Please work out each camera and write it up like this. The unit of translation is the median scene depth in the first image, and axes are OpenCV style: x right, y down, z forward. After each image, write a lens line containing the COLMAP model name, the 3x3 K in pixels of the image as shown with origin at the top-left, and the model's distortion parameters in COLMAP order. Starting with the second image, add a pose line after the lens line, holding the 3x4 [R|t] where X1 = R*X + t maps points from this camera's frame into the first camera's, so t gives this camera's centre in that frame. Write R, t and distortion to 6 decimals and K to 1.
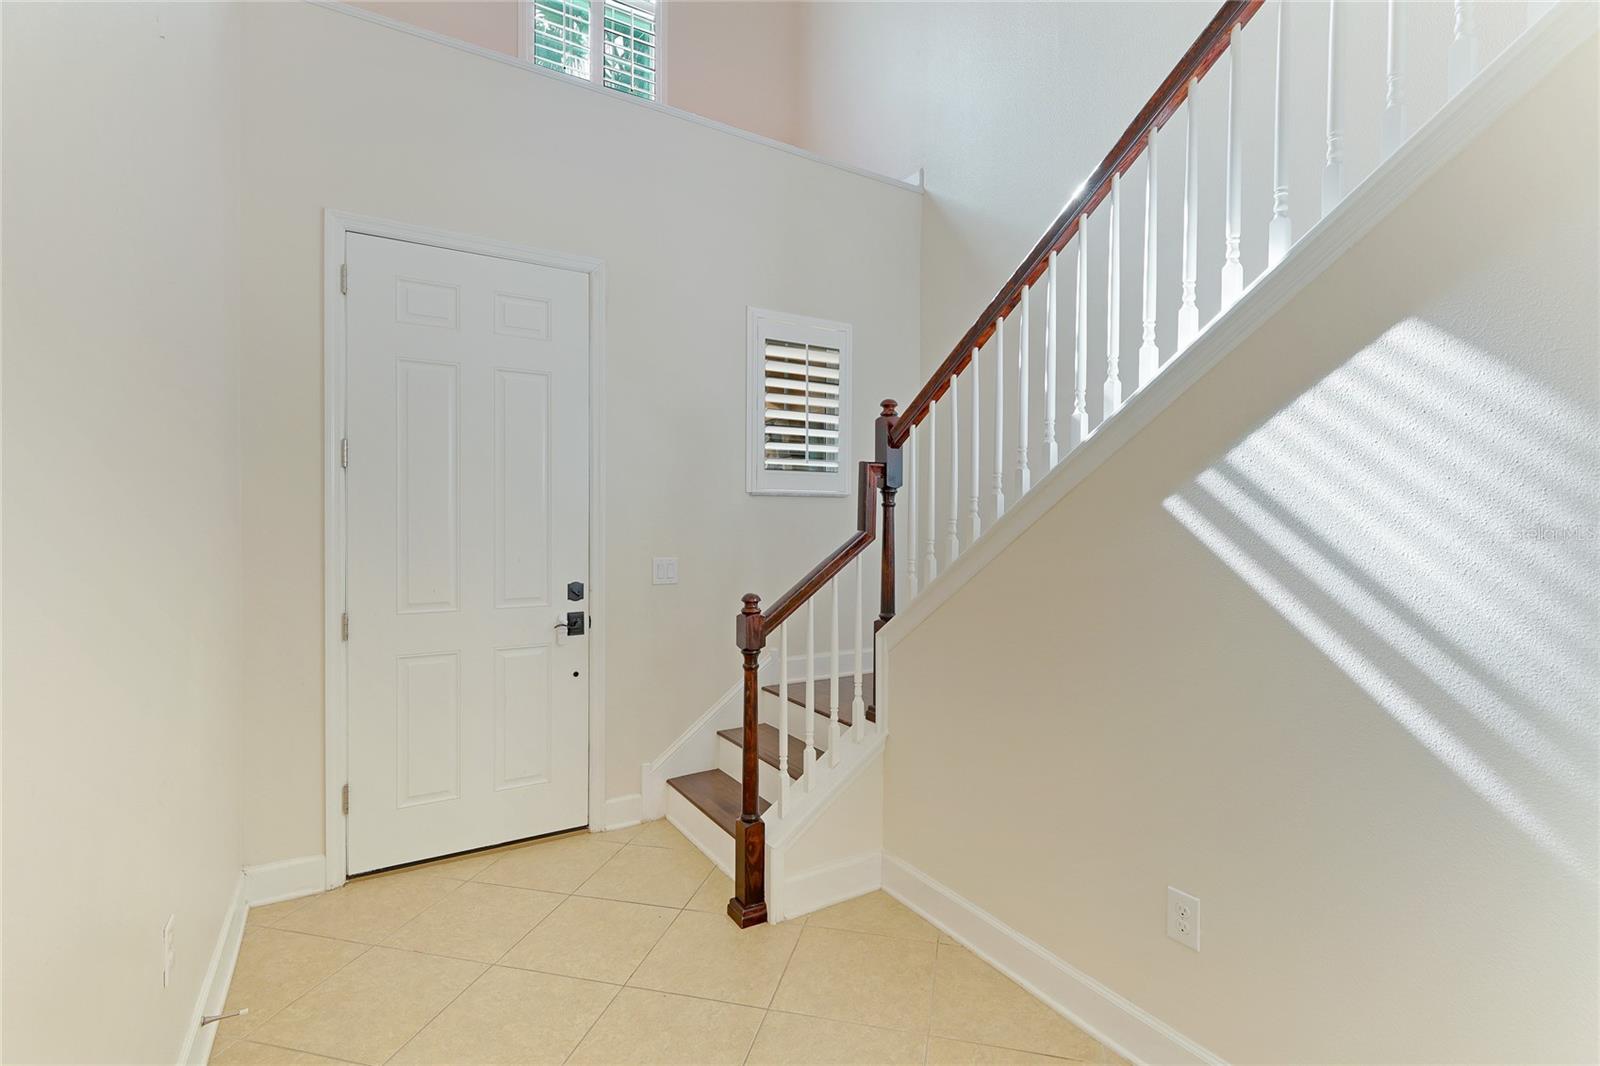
lens RADIAL K [[742.5, 0, 802.4], [0, 742.5, 527.3], [0, 0, 1]] dist [0.001633, 0.000054]
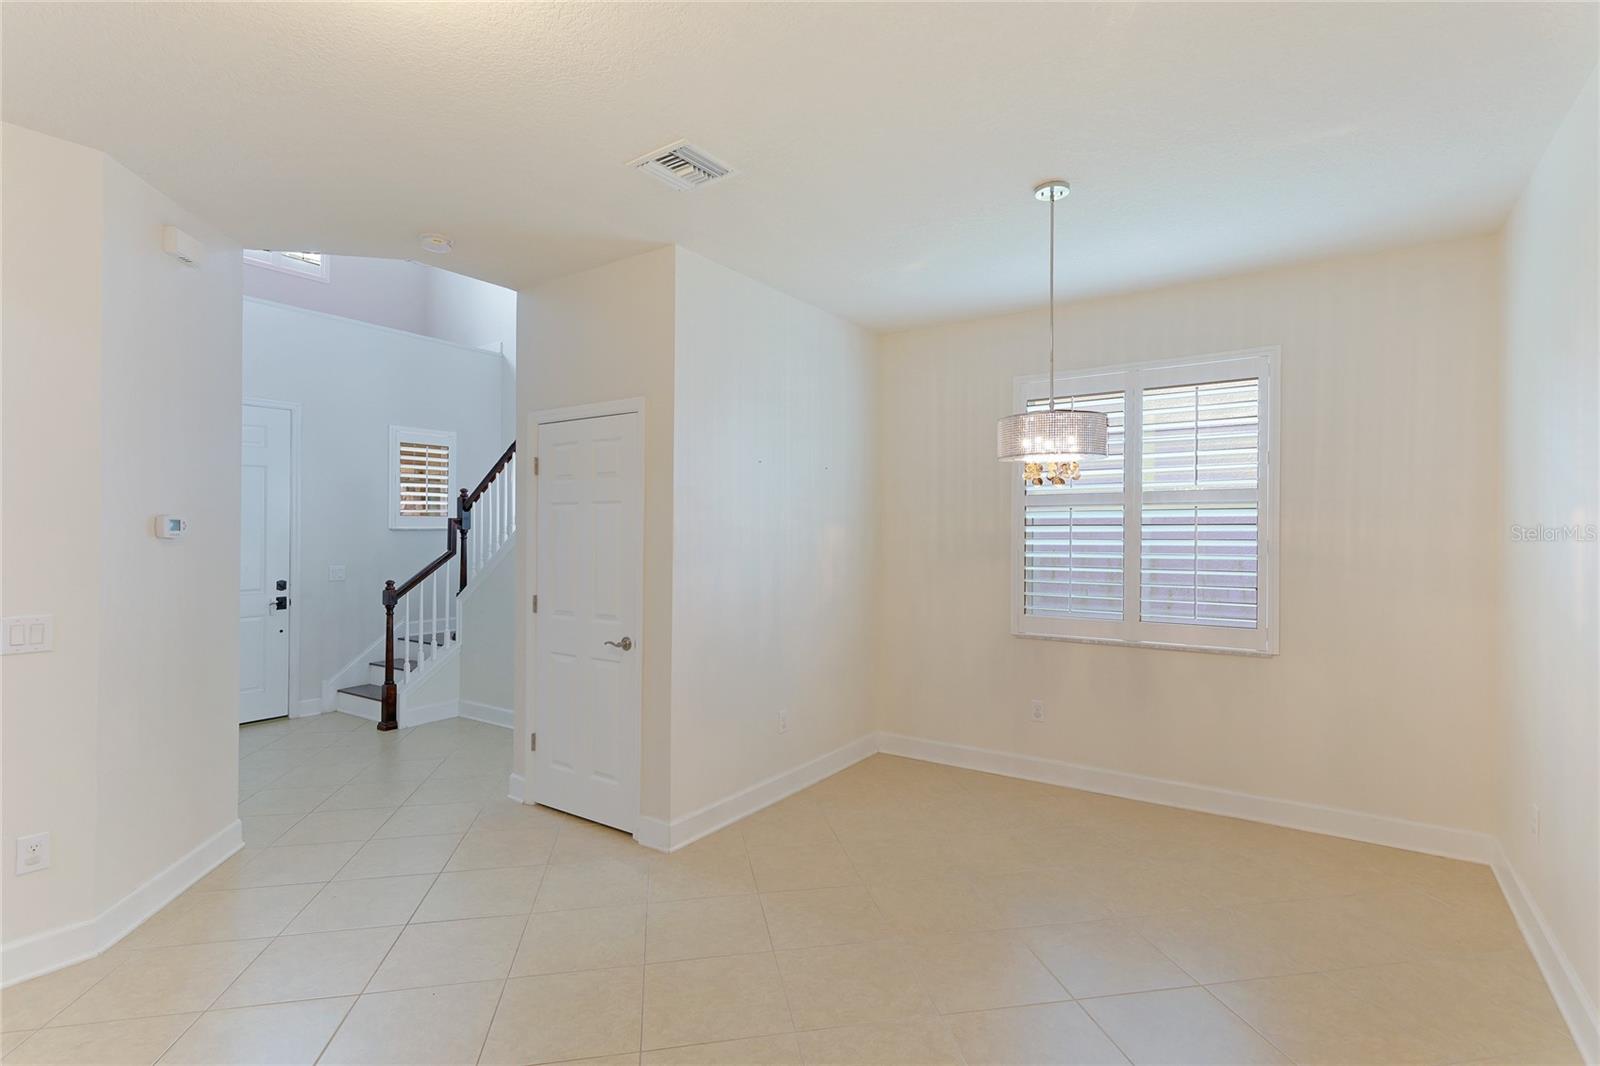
lens RADIAL K [[765.7, 0, 798.0], [0, 765.7, 523.1], [0, 0, 1]] dist [-0.001637, -0.000378]
pose [[0.915056, 0.002251, 0.403321, 0.107777], [0.007032, 0.999743, -0.021532, -0.018816], [-0.403266, 0.022539, 0.914805, -1.385156]]
